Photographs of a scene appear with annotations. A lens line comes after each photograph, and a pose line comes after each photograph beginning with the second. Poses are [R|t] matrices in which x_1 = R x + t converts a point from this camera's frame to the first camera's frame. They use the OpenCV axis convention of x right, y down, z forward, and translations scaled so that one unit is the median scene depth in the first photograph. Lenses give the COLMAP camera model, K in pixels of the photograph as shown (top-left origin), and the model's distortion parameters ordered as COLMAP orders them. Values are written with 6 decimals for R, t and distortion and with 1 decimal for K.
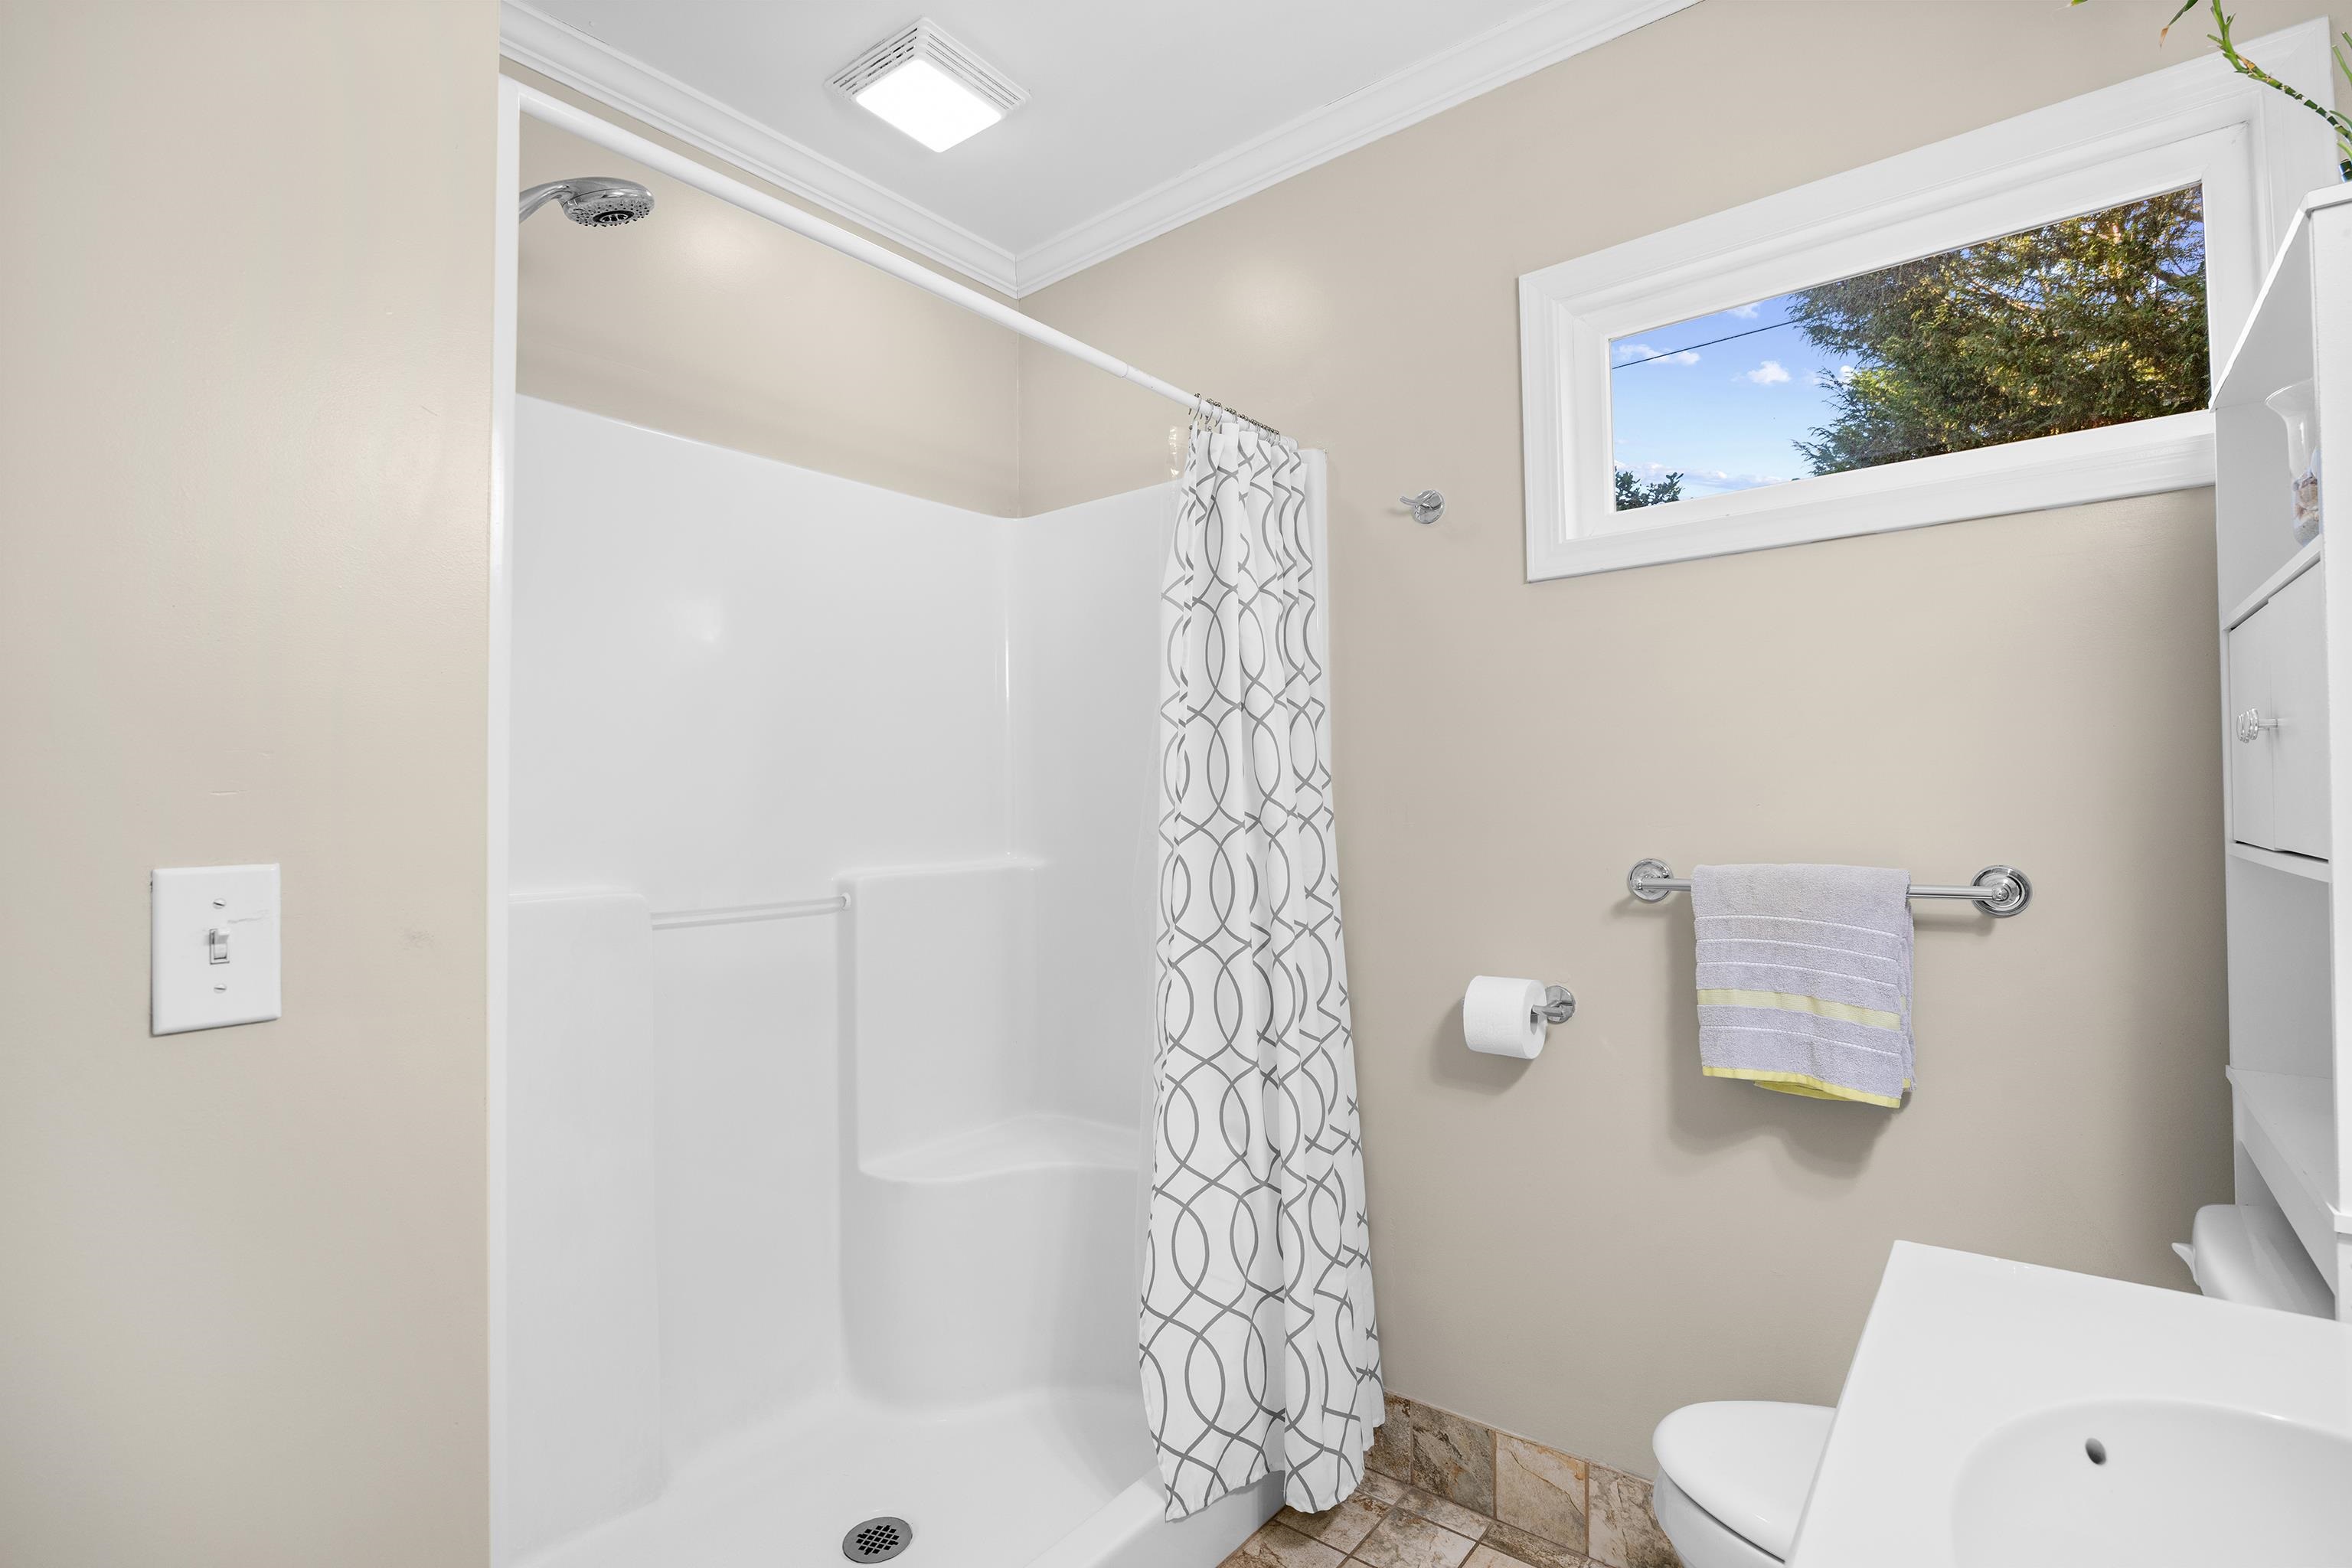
lens RADIAL K [[1096.1, 0, 1174.5], [0, 1096.1, 801.2], [0, 0, 1]] dist [-0.003404, -0.000242]
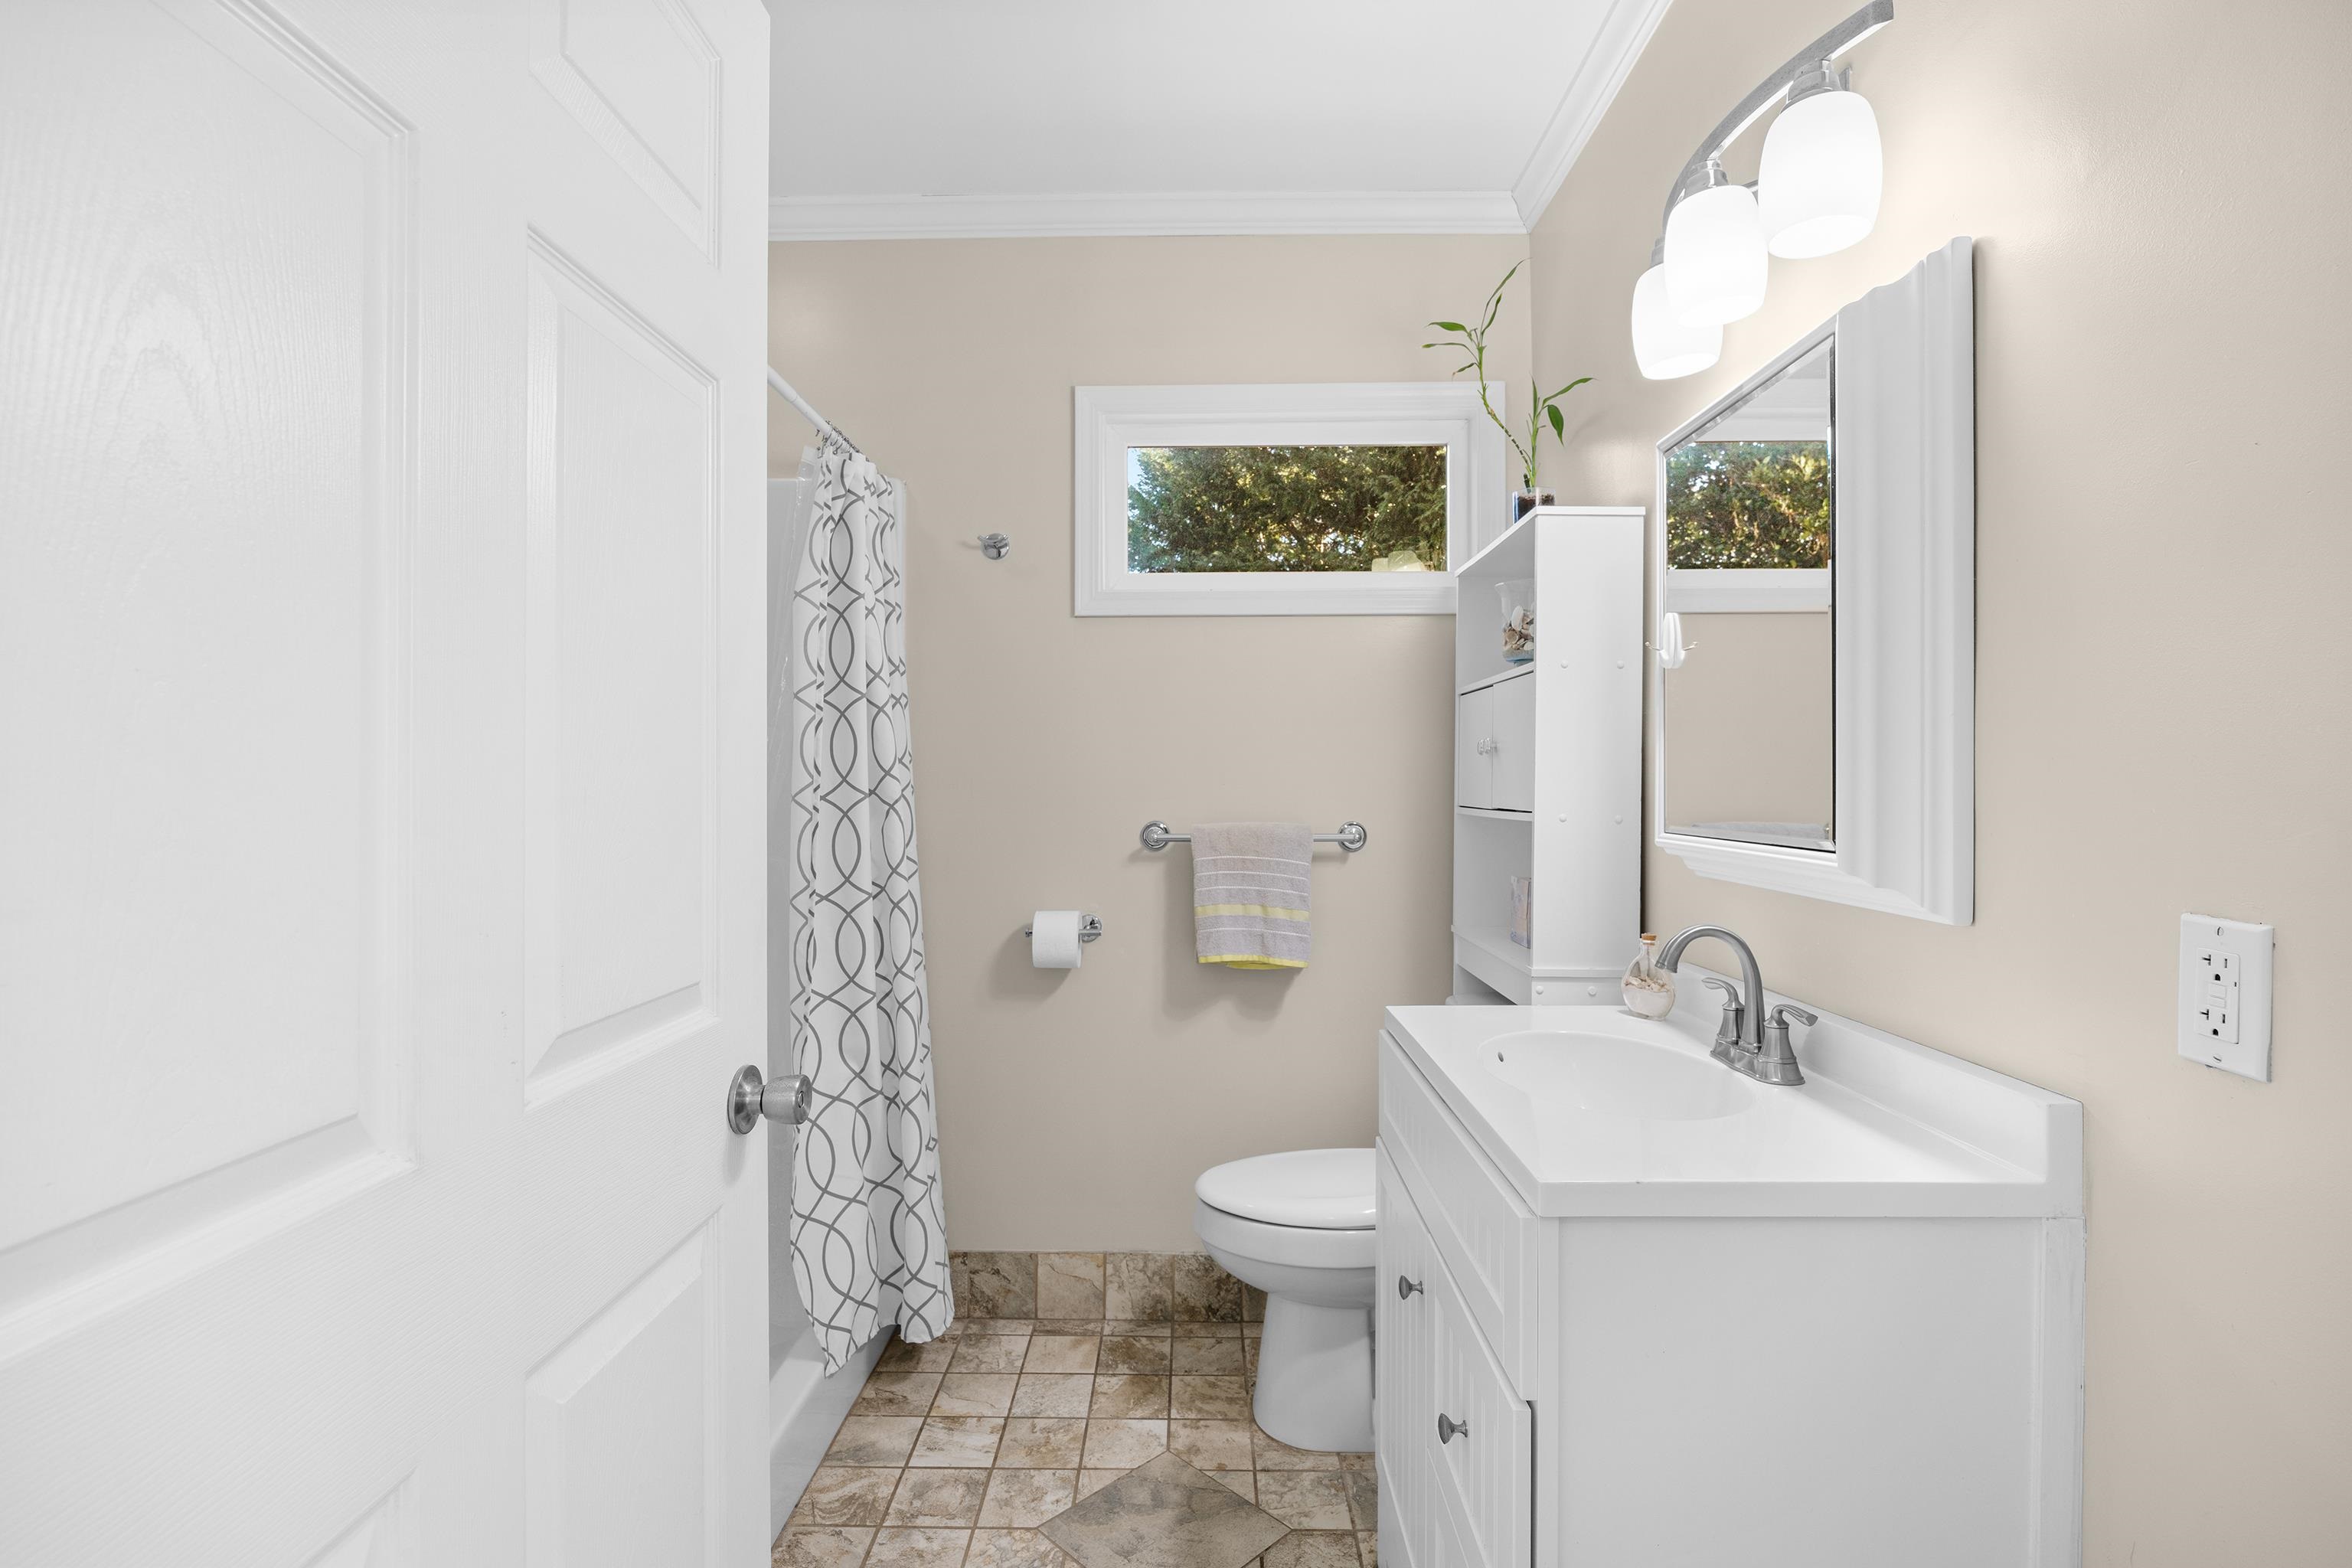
lens RADIAL K [[1095.4, 0, 1171.4], [0, 1095.4, 815.2], [0, 0, 1]] dist [0.011764, -0.000037]
pose [[0.801238, -0.004386, 0.598330, -0.389390], [-0.015037, 0.999510, 0.027464, 0.005079], [-0.598157, -0.031002, 0.800779, -0.155612]]
